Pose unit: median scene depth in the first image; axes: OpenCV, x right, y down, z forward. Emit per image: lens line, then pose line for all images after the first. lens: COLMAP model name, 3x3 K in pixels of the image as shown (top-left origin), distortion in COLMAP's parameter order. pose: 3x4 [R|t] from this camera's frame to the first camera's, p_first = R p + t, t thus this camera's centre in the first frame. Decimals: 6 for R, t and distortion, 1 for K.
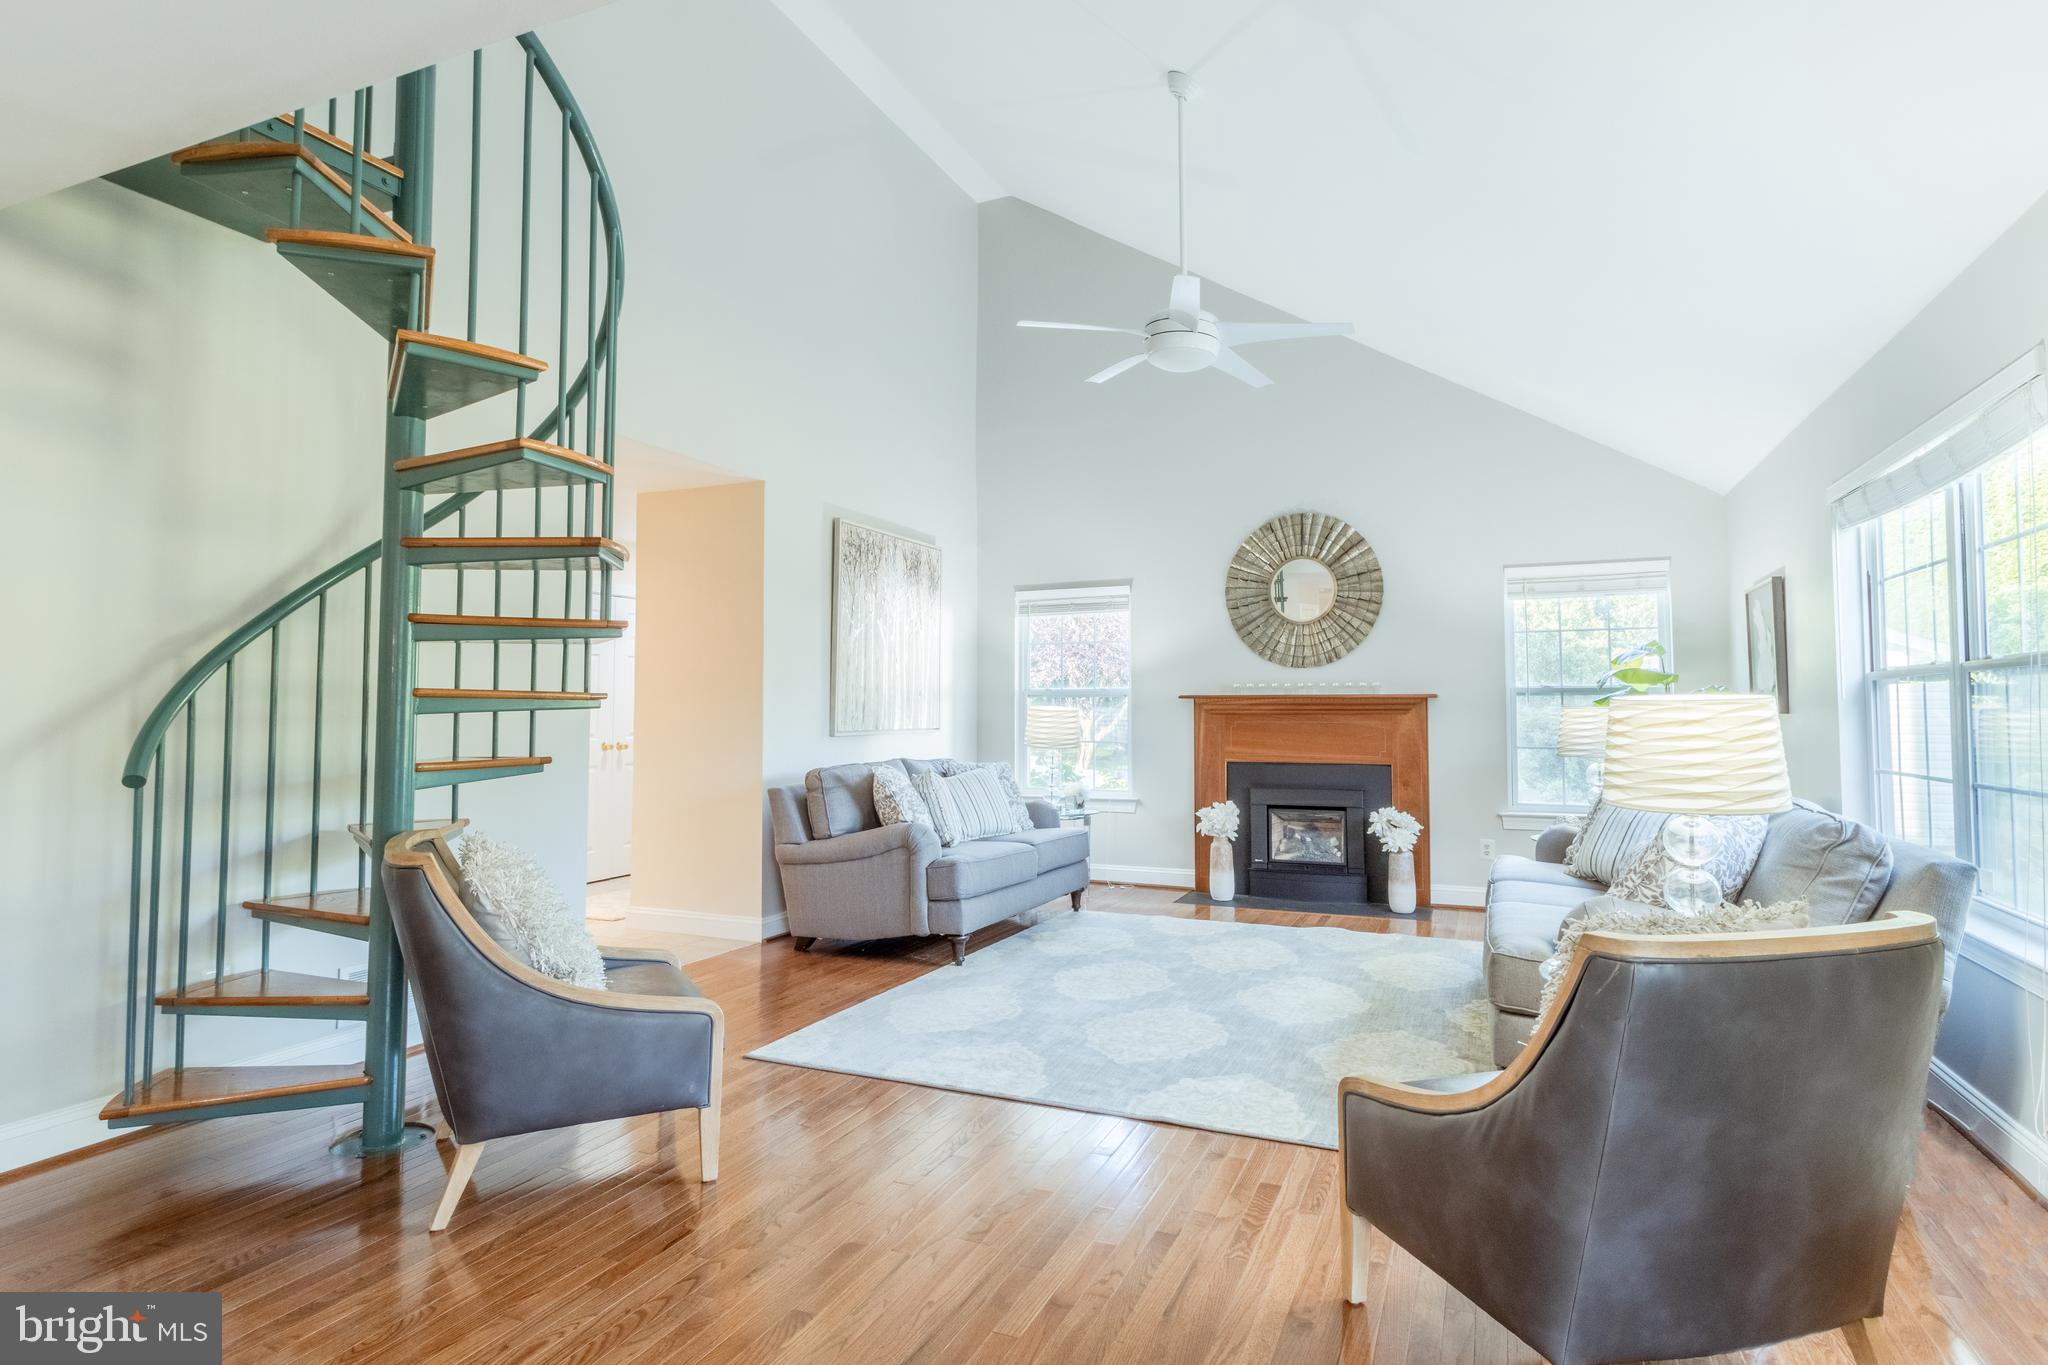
lens RADIAL K [[1055.8, 0, 1023.2], [0, 1055.8, 660.6], [0, 0, 1]] dist [0.002541, -0.000293]
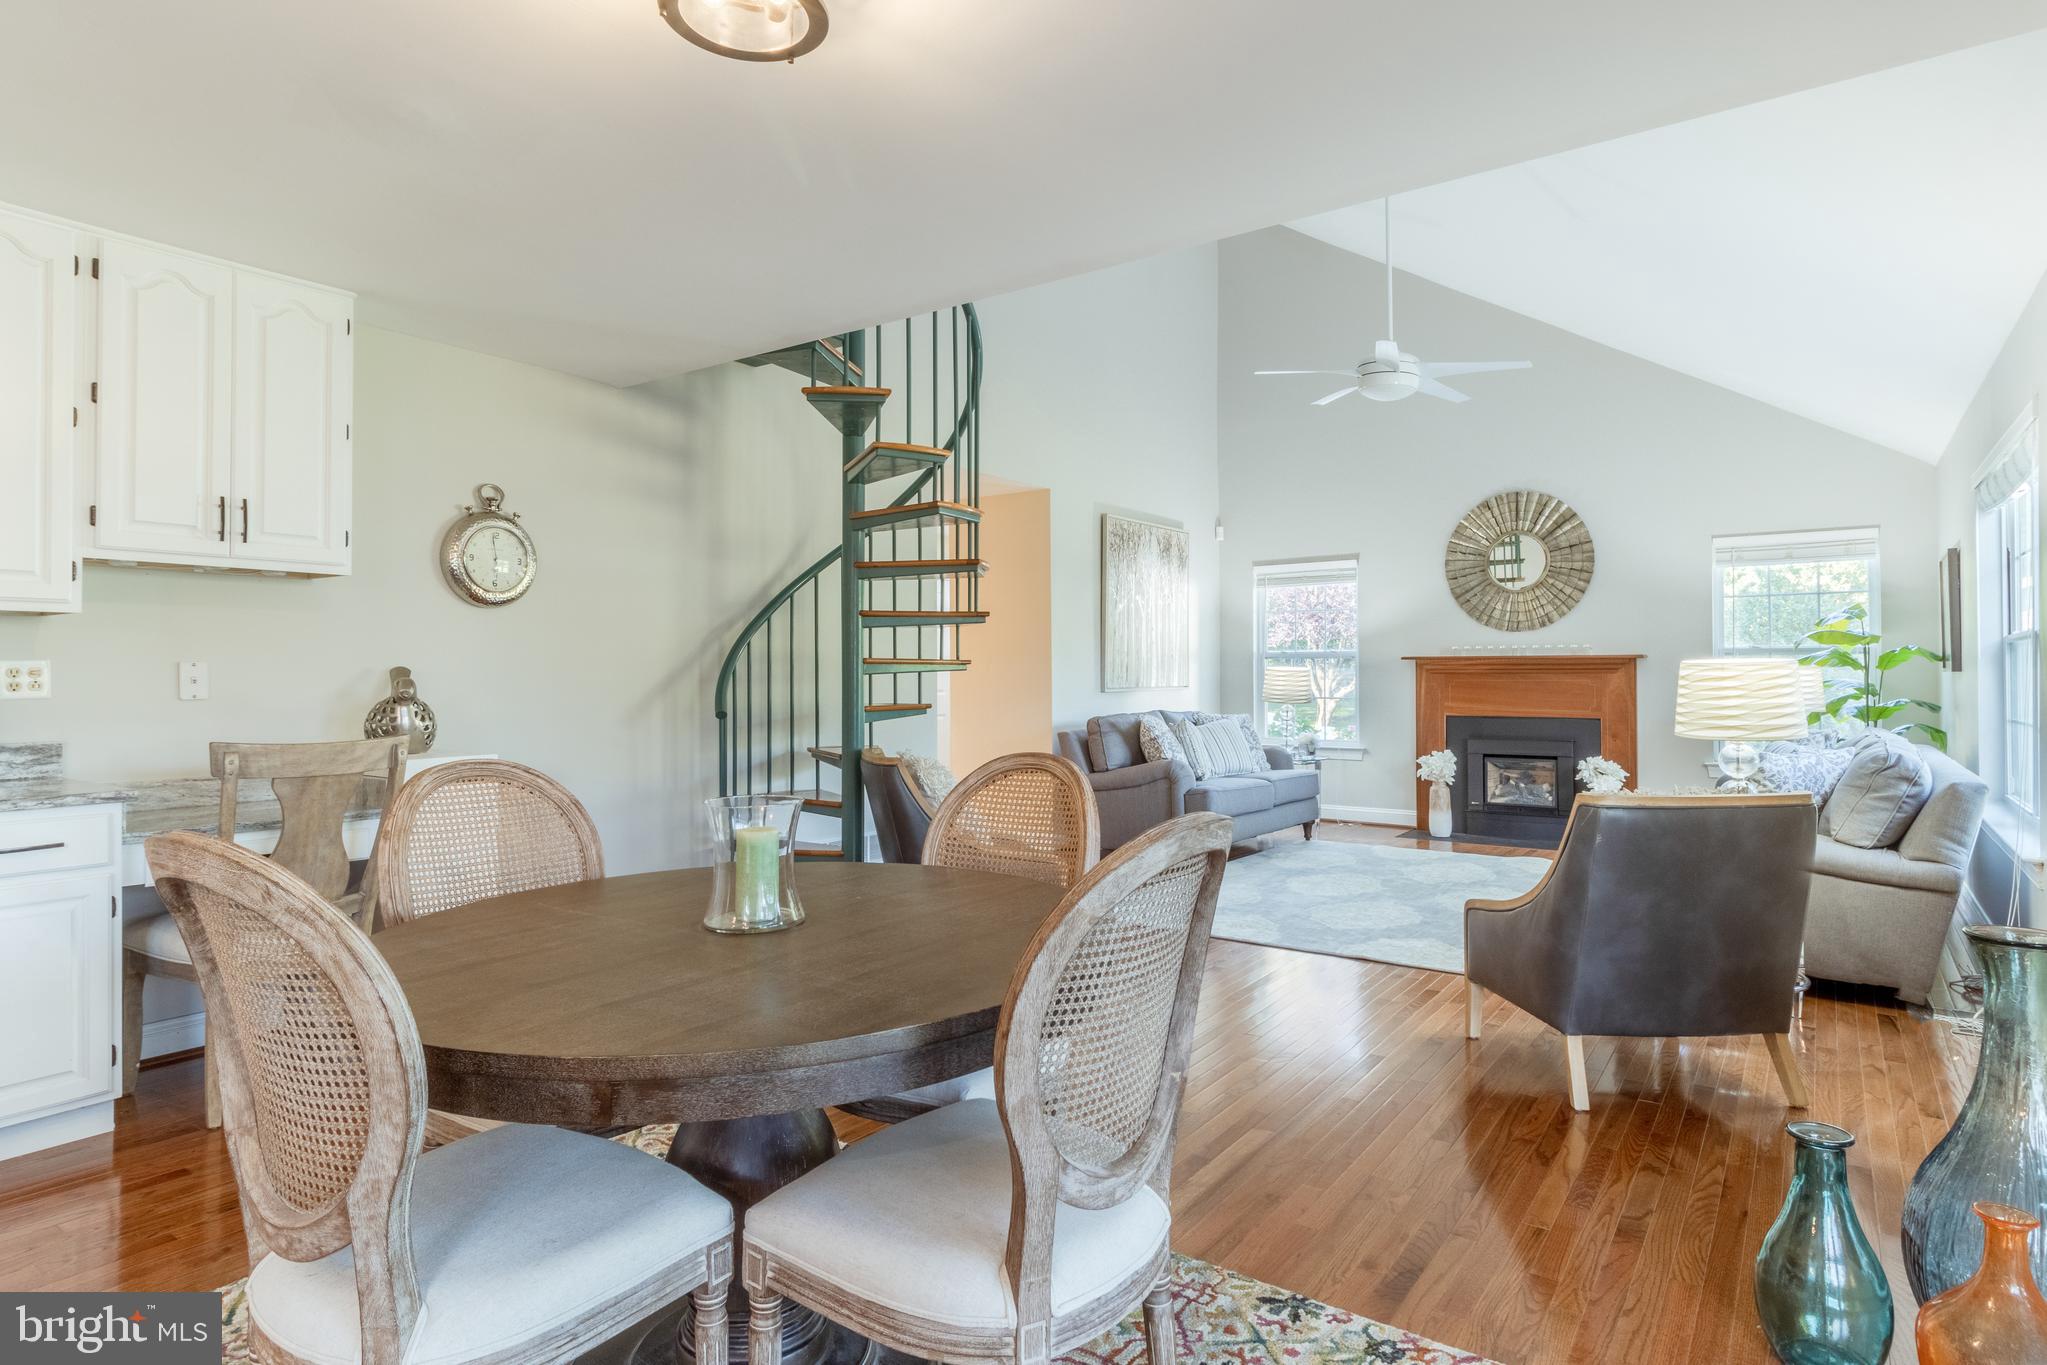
lens RADIAL K [[1055.2, 0, 1051.2], [0, 1055.2, 654.7], [0, 0, 1]] dist [0.002541, -0.000293]
pose [[0.980709, -0.006149, -0.195375, 0.000592], [0.012413, 0.999447, 0.030855, -0.012012], [0.195077, -0.032686, 0.980243, -0.243432]]
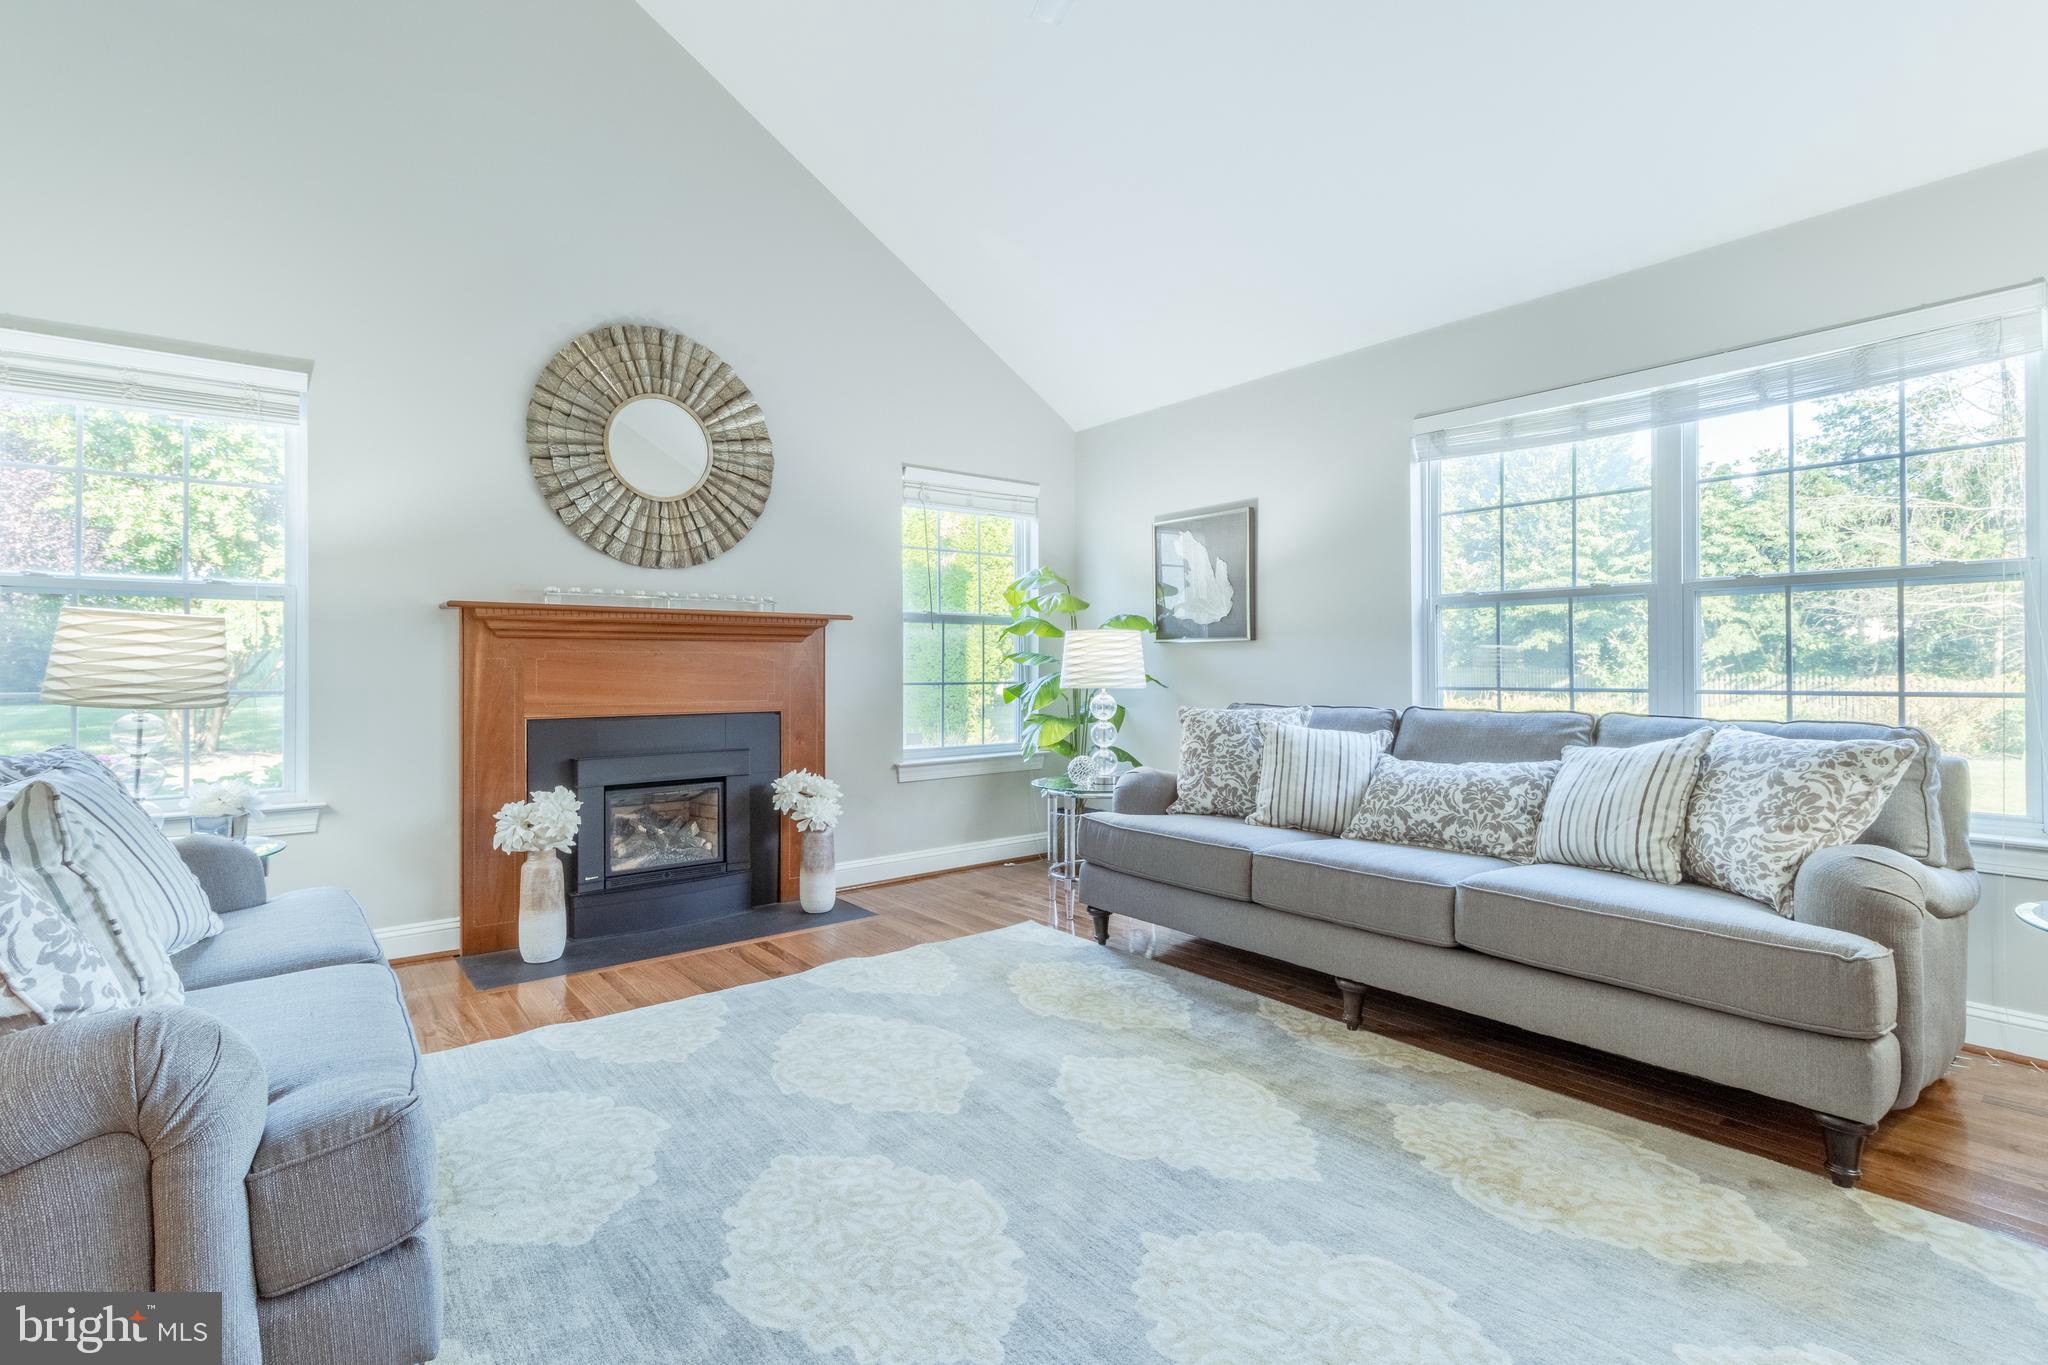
lens RADIAL K [[950.7, 0, 1018.4], [0, 950.7, 663.6], [0, 0, 1]] dist [0.001915, 0.000155]
pose [[0.469197, 0.005364, 0.883077, -0.189871], [-0.040407, 0.999065, 0.015401, 0.061258], [-0.882169, -0.042908, 0.468975, 0.692929]]
